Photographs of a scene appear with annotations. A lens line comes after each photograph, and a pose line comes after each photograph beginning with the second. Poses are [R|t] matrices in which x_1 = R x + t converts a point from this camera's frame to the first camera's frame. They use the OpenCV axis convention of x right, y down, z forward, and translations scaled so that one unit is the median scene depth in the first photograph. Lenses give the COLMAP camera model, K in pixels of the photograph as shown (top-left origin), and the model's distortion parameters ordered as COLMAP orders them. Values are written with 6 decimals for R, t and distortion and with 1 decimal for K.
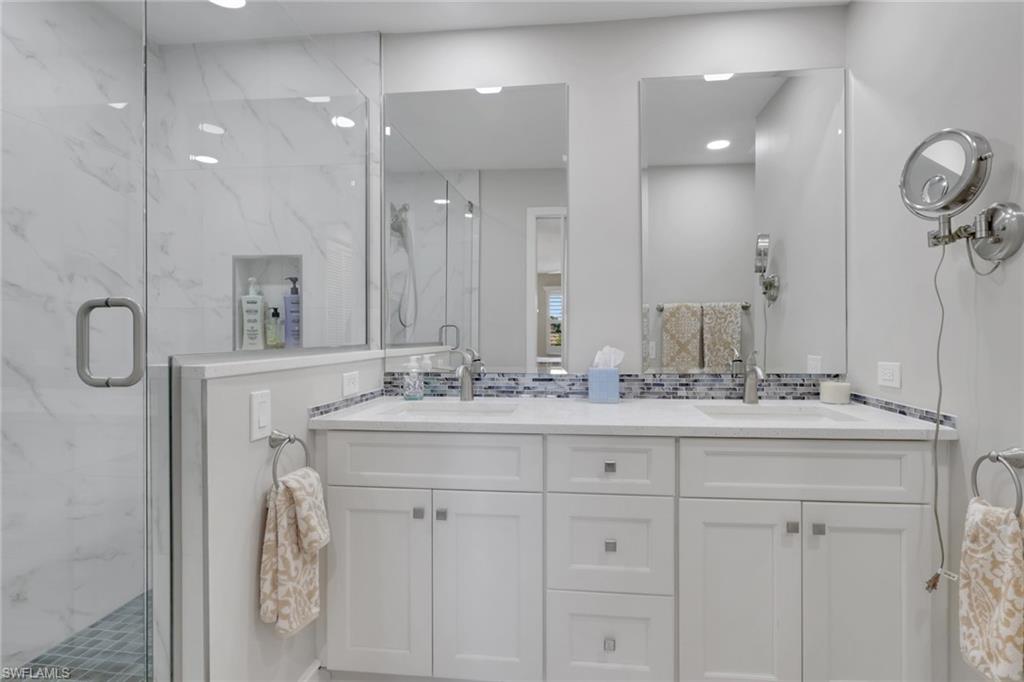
lens RADIAL K [[521.8, 0, 505.0], [0, 521.8, 344.2], [0, 0, 1]] dist [0.001157, -0.000049]
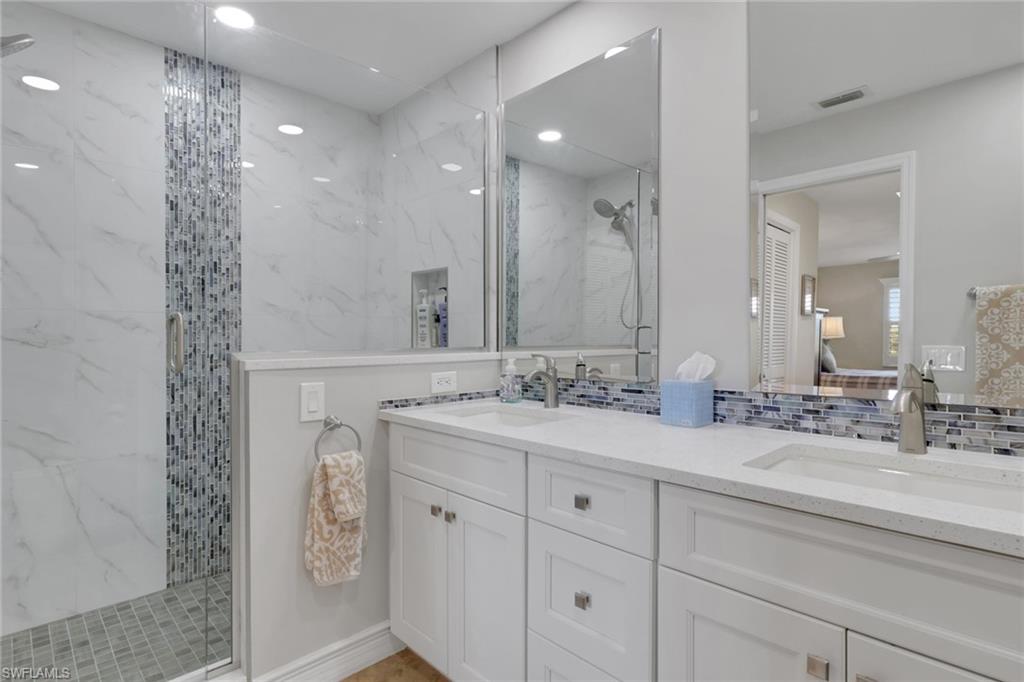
lens RADIAL K [[521.8, 0, 505.0], [0, 521.8, 344.2], [0, 0, 1]] dist [0.001157, -0.000049]
pose [[0.763882, 0.007165, -0.645316, 0.473210], [-0.009213, 0.999958, 0.000196, -0.005367], [0.645290, 0.005795, 0.763915, 0.235016]]
